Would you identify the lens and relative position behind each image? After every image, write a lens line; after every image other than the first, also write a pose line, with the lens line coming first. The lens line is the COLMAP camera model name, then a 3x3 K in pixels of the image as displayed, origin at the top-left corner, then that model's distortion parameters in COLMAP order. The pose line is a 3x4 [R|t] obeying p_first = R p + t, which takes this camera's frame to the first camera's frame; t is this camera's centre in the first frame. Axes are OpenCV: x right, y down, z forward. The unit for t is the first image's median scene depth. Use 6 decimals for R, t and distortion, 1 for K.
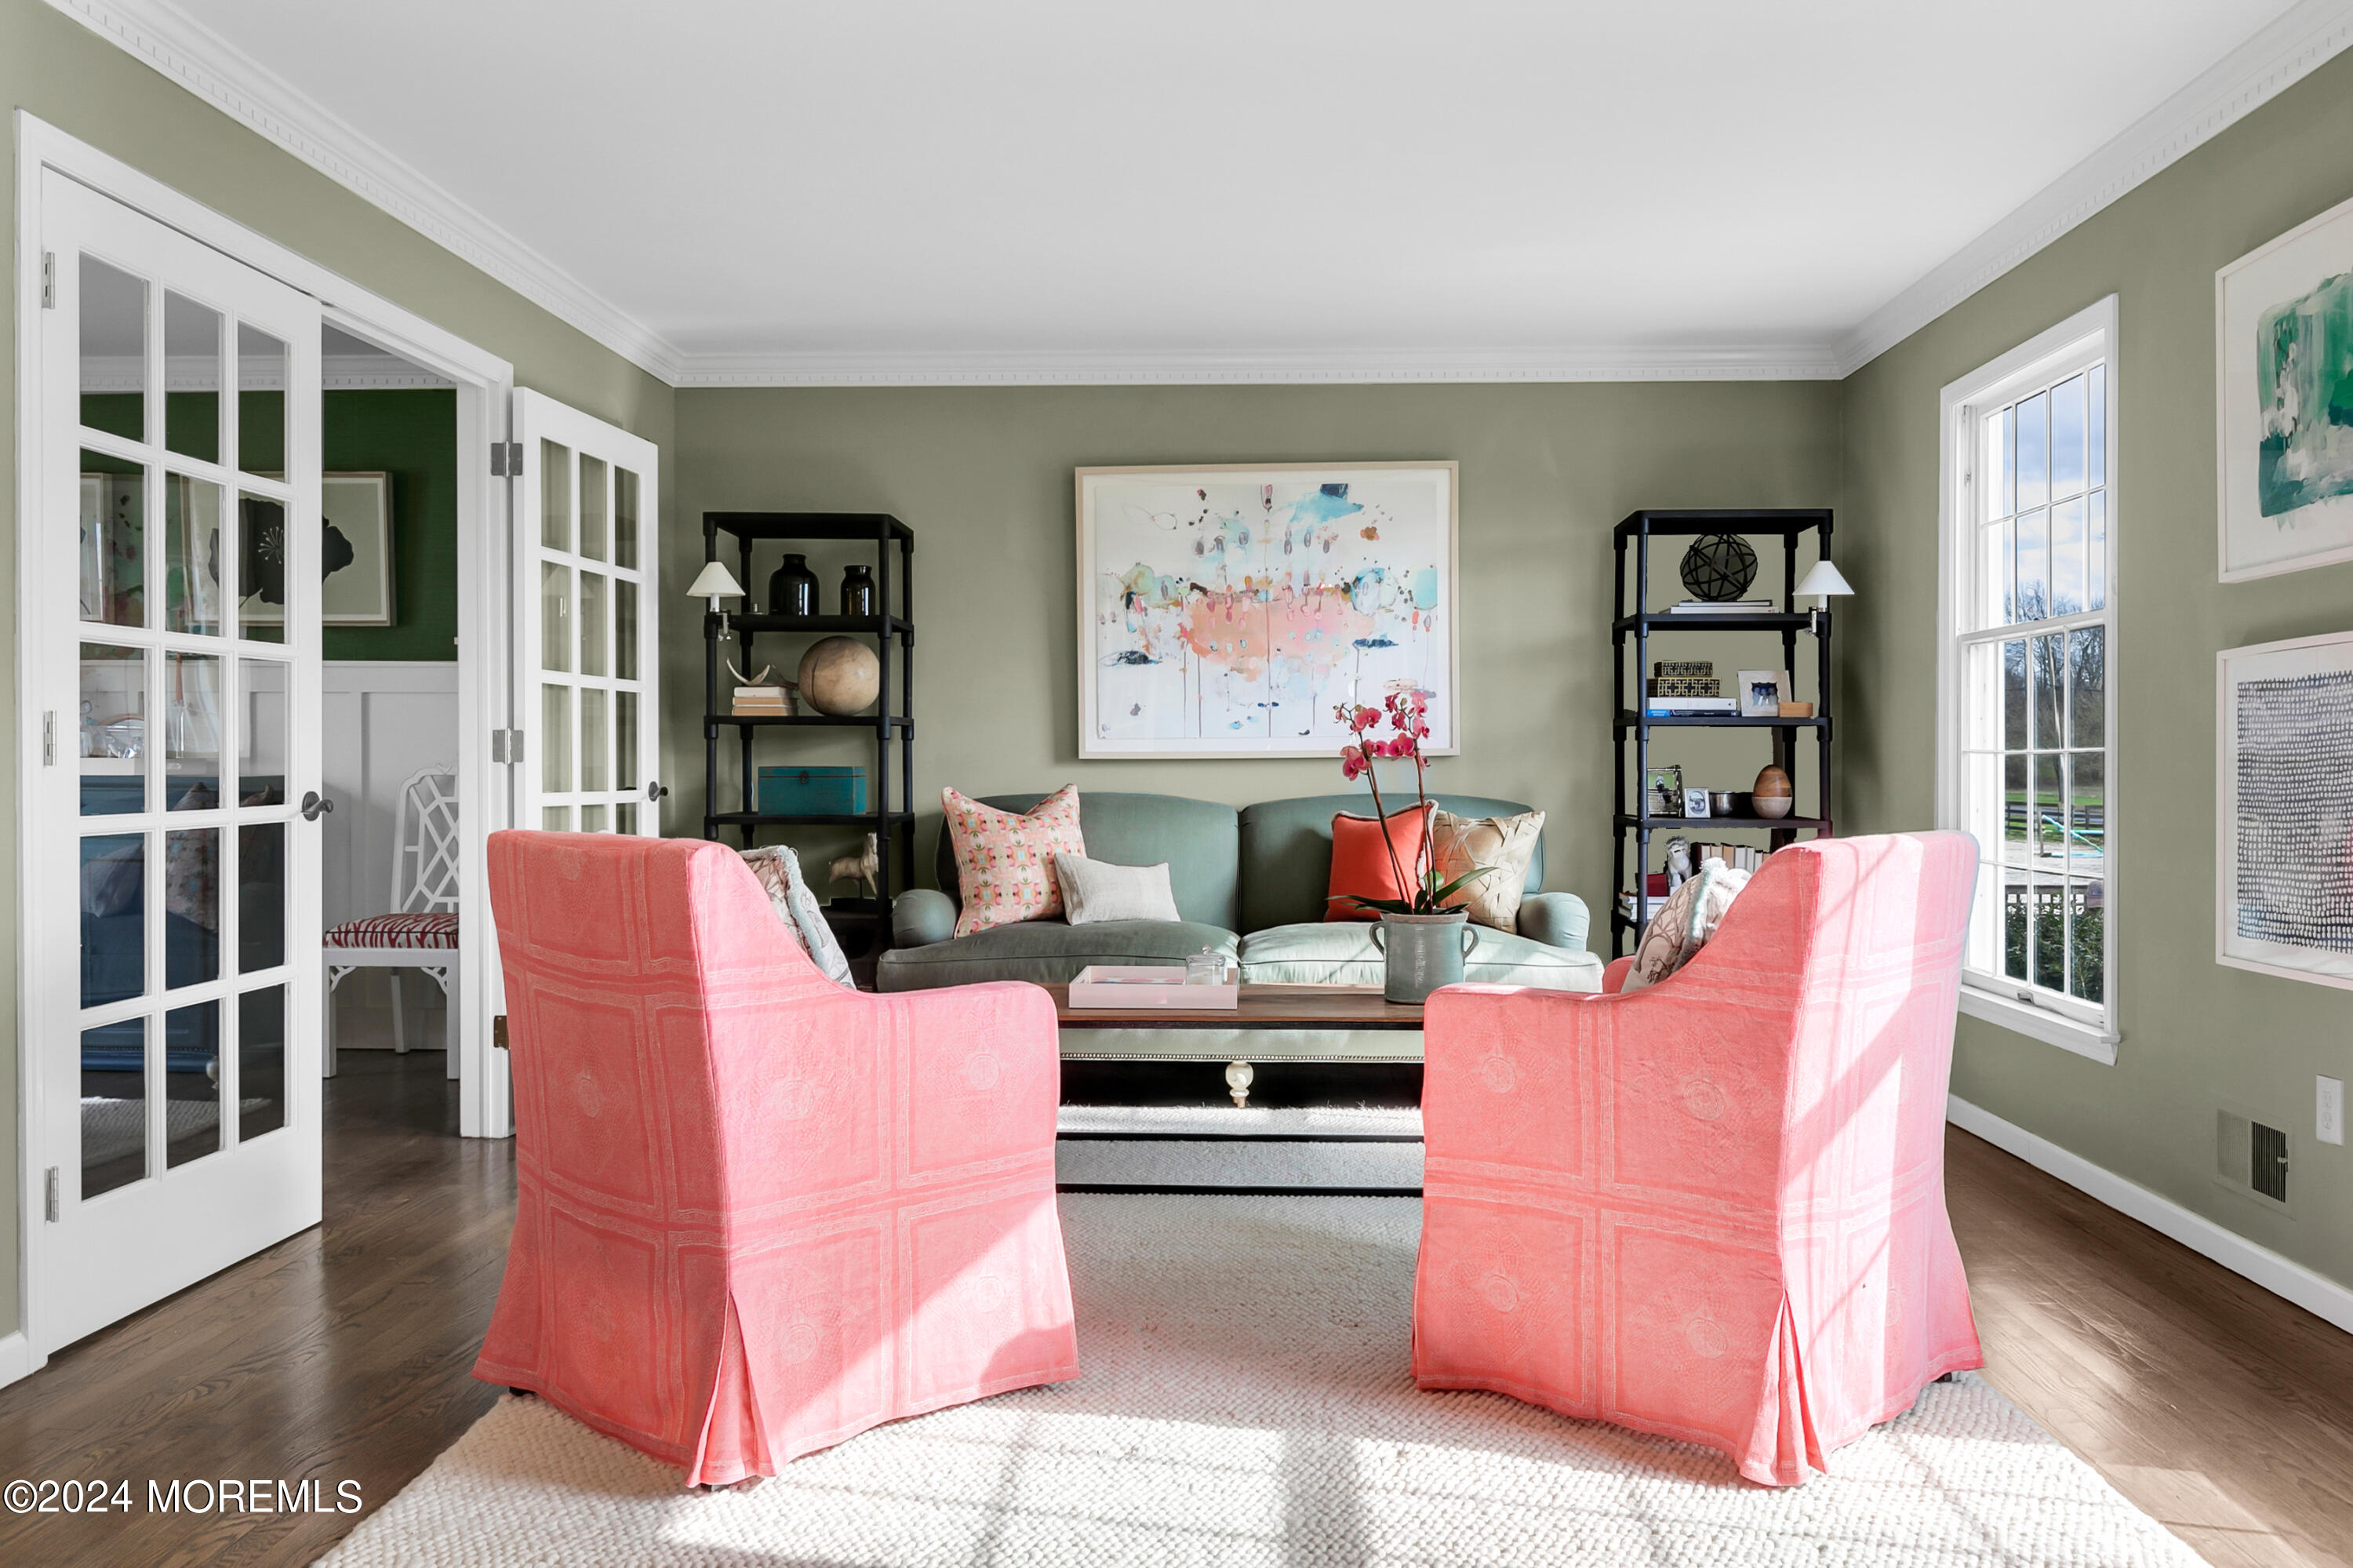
lens RADIAL K [[1715.3, 0, 1175.8], [0, 1715.3, 776.3], [0, 0, 1]] dist [-0.001458, -0.002357]
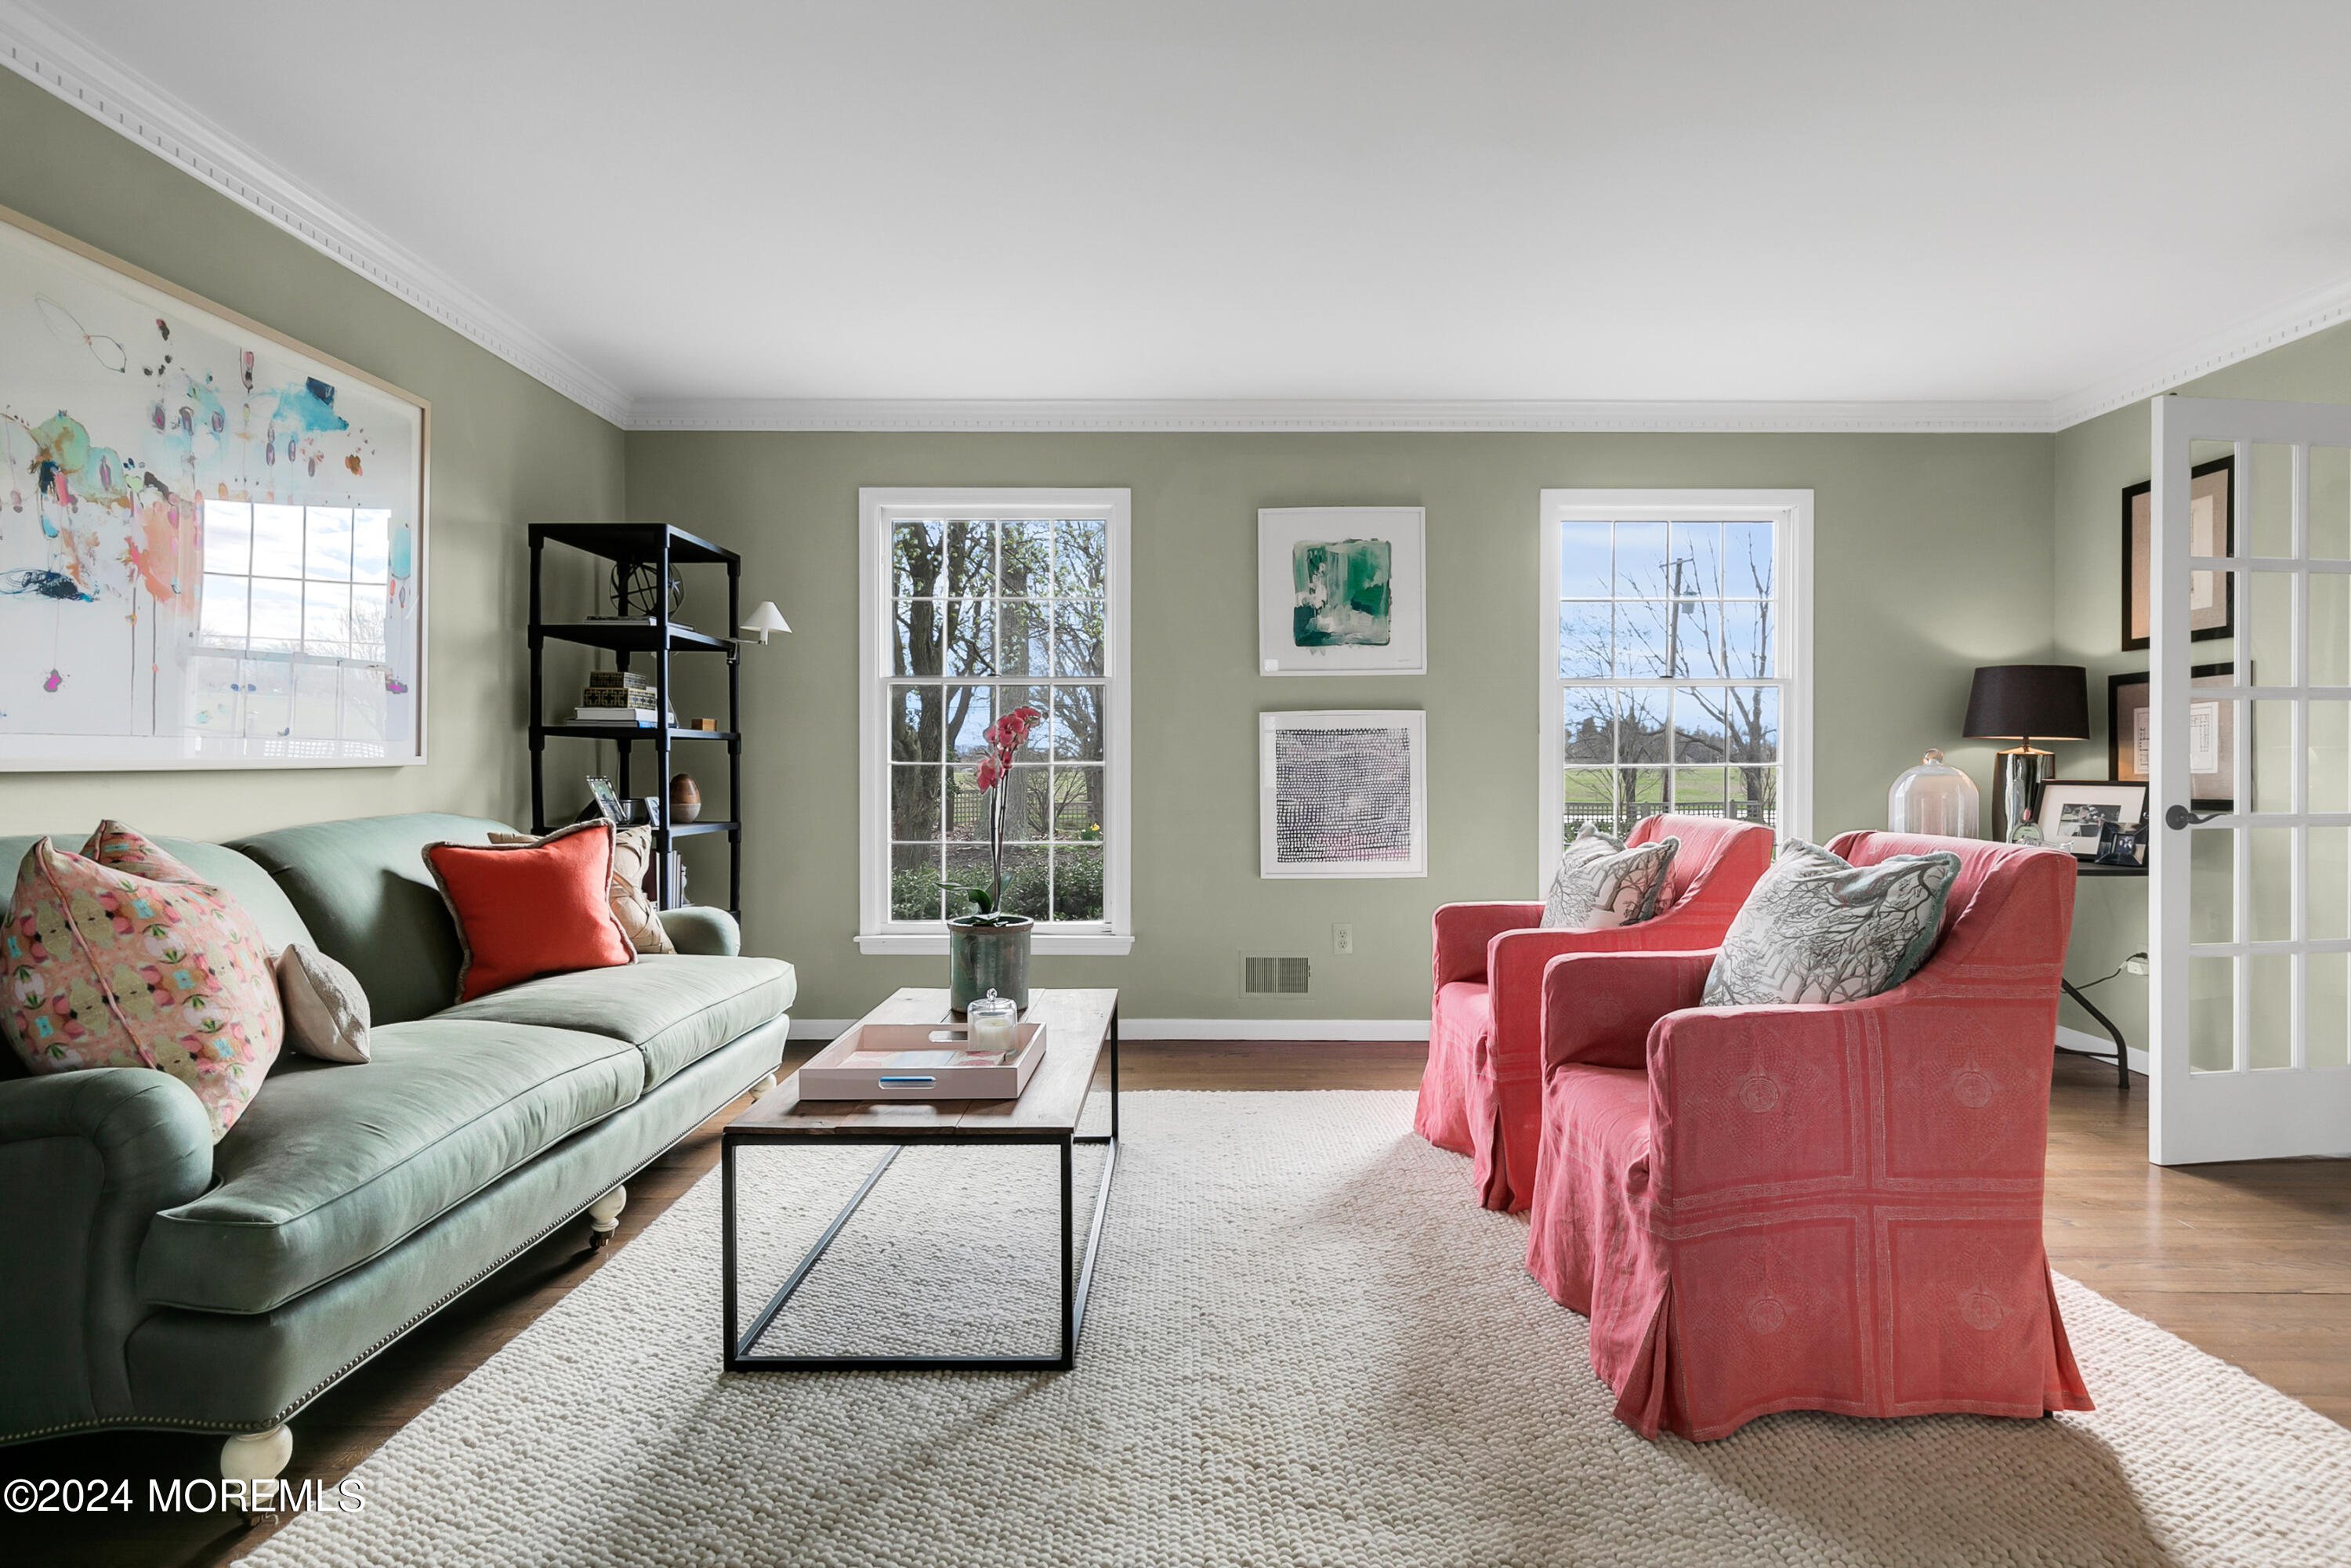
lens RADIAL K [[1244.9, 0, 1176.8], [0, 1244.9, 771.7], [0, 0, 1]] dist [0.002276, 0.000016]
pose [[-0.041346, -0.004074, 0.999137, -0.436059], [0.009283, 0.999947, 0.004461, -0.008672], [-0.999102, 0.009460, -0.041306, 0.668755]]
